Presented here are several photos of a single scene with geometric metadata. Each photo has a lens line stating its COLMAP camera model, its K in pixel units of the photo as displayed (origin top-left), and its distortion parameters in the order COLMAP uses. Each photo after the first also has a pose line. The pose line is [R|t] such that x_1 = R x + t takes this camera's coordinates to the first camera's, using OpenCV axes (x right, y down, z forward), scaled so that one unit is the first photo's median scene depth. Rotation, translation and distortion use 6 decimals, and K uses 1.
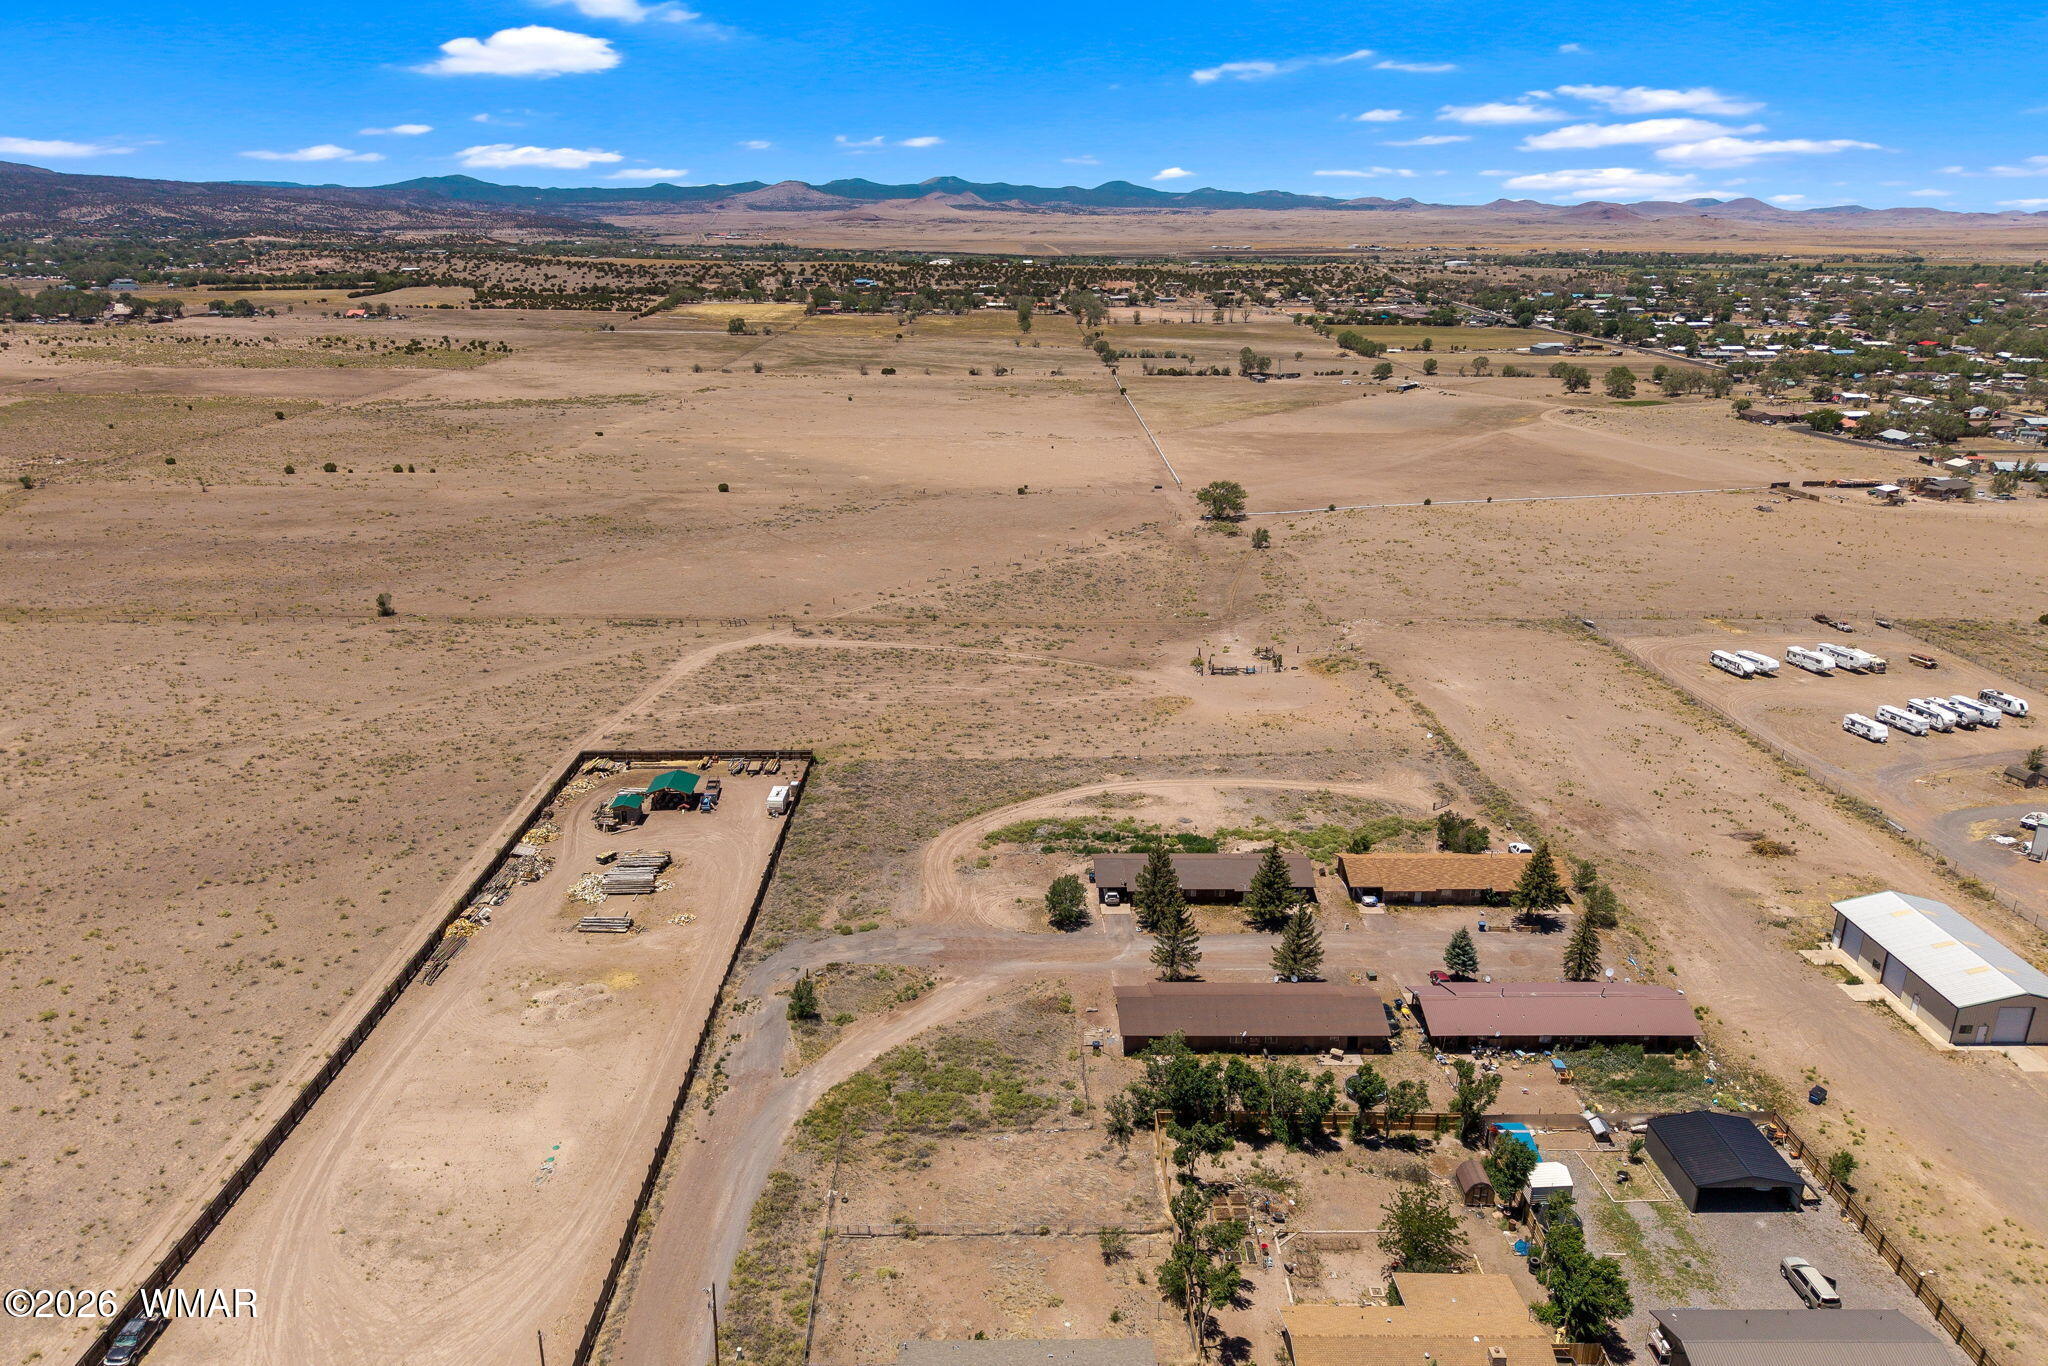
lens RADIAL K [[1333.7, 0, 1006.2], [0, 1333.7, 716.8], [0, 0, 1]] dist [0.025836, -0.026338]
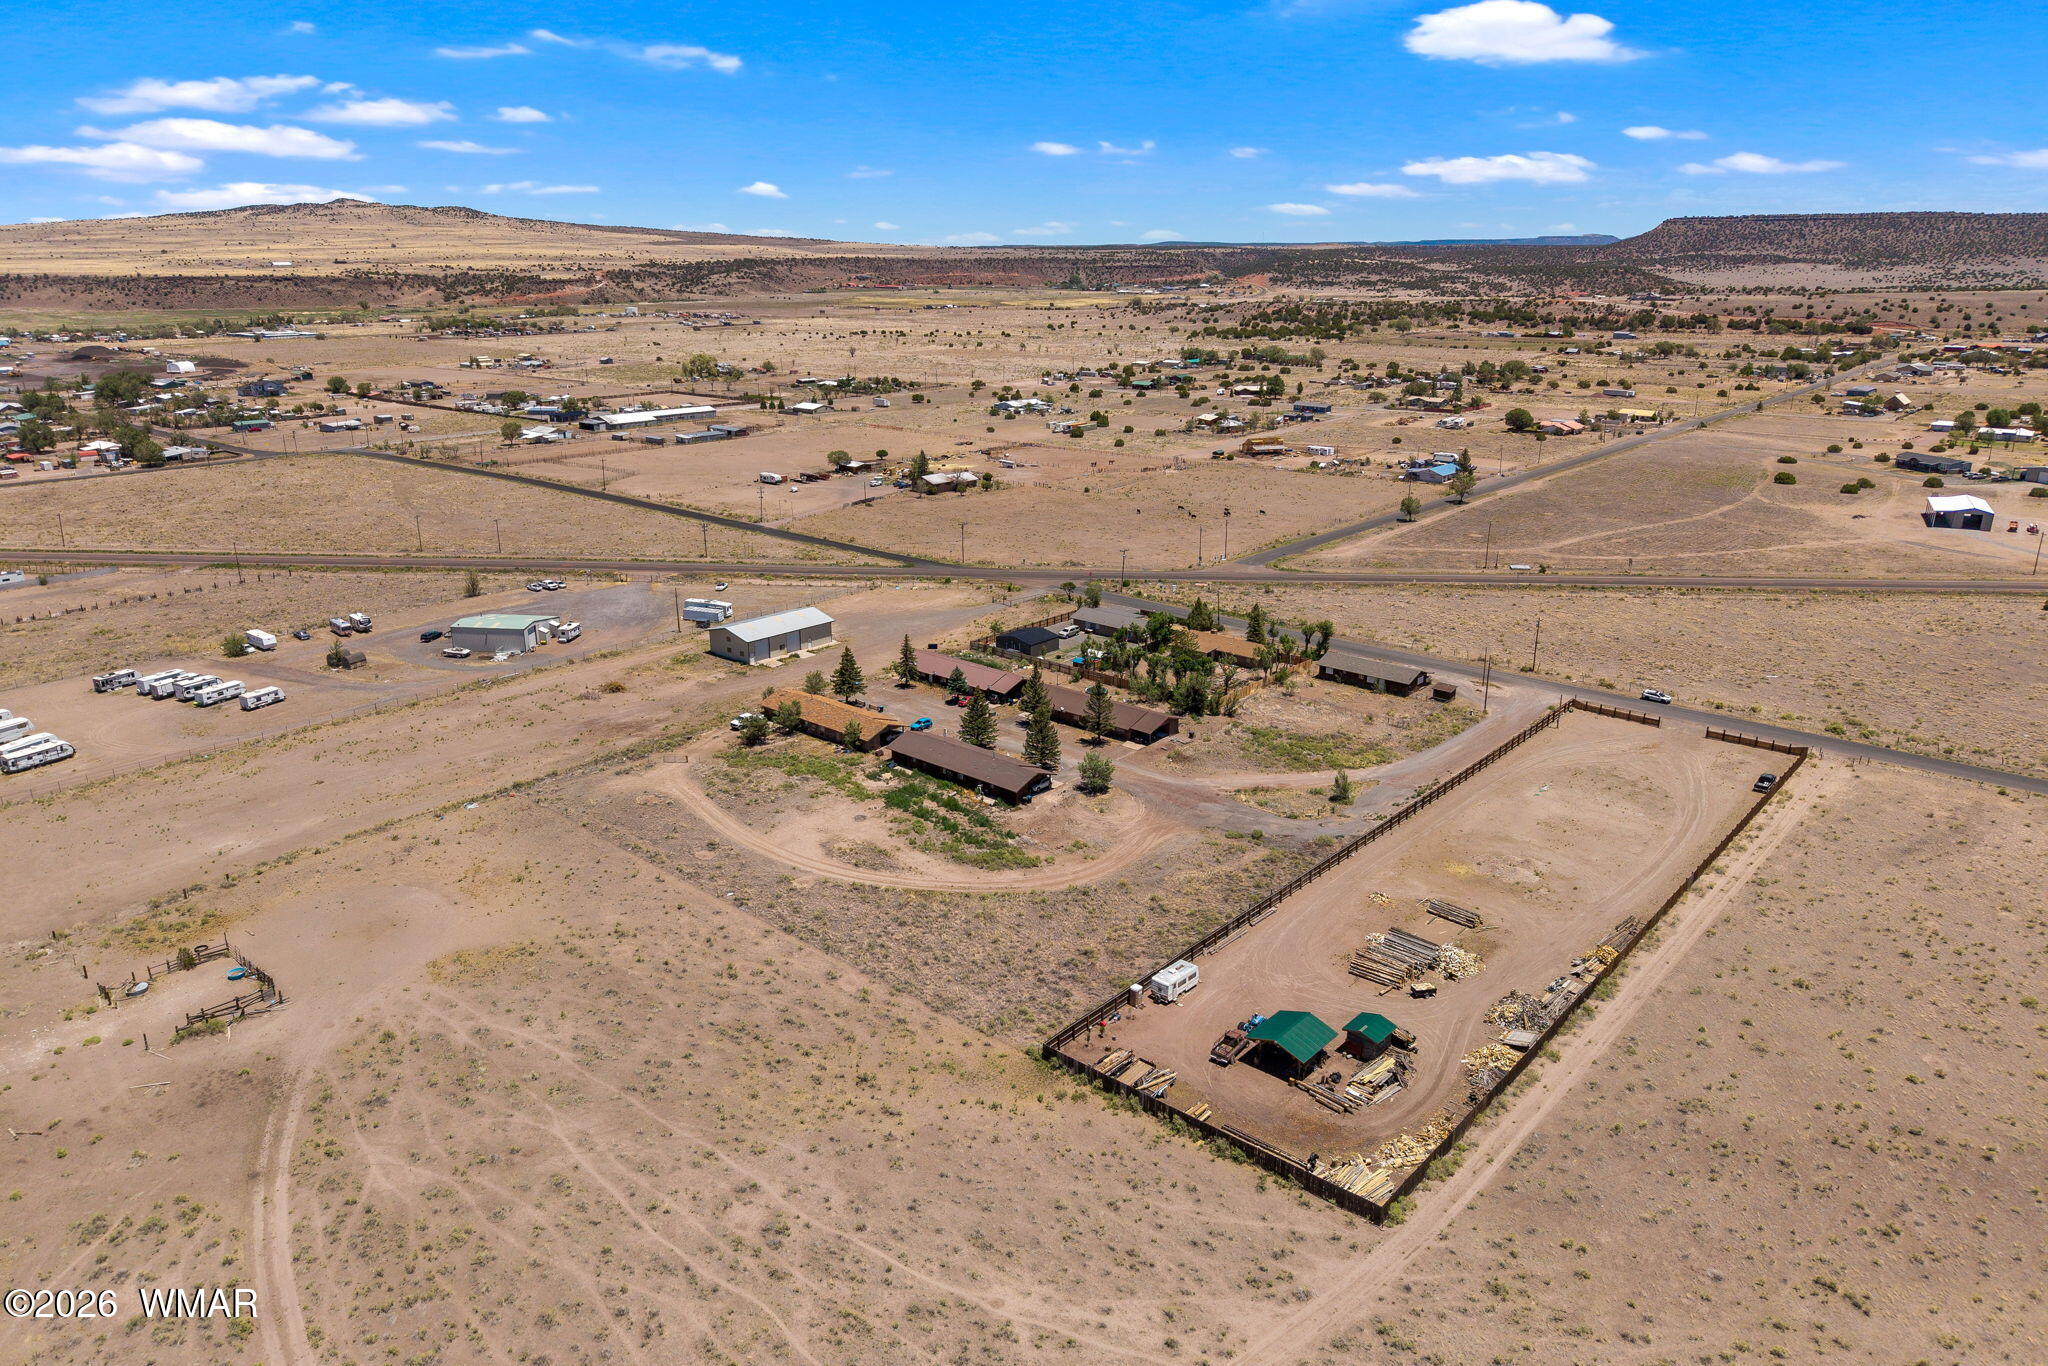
lens RADIAL K [[1365.0, 0, 1008.7], [0, 1365.0, 672.0], [0, 0, 1]] dist [0.027651, -0.025410]
pose [[-0.738812, -0.196799, 0.644537, -0.448777], [0.234804, 0.821309, 0.519922, -0.397156], [-0.631684, 0.535464, -0.560583, 1.121329]]
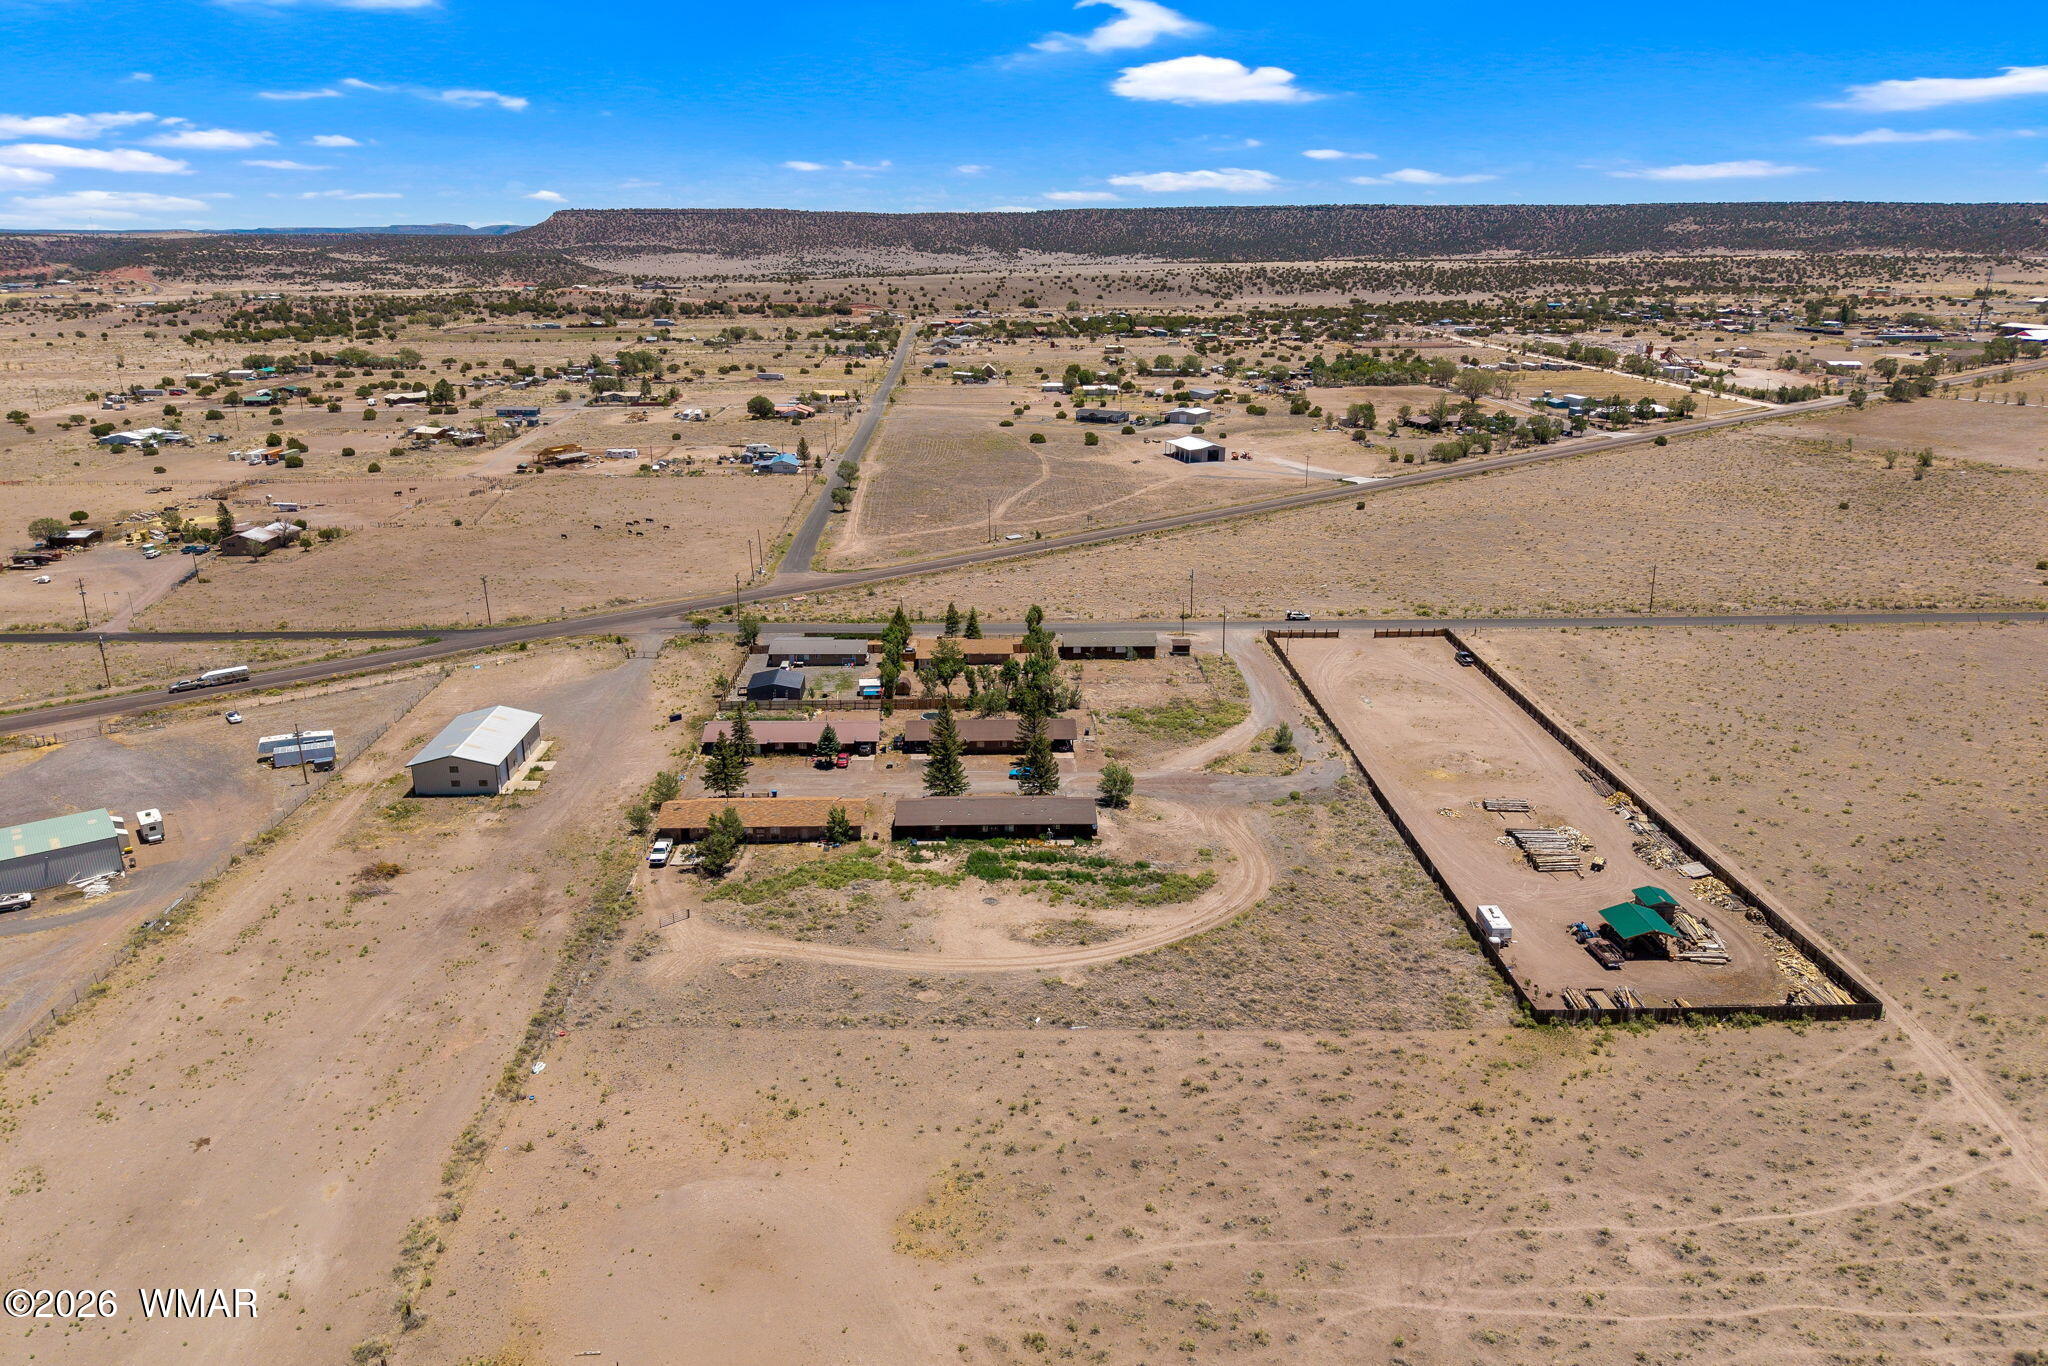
lens RADIAL K [[1373.2, 0, 1002.2], [0, 1373.2, 662.2], [0, 0, 1]] dist [0.043636, -0.069783]
pose [[-0.999810, 0.006944, -0.018187, 0.110787], [-0.005505, 0.795252, 0.606254, -0.454486], [0.018673, 0.606239, -0.795063, 1.256683]]
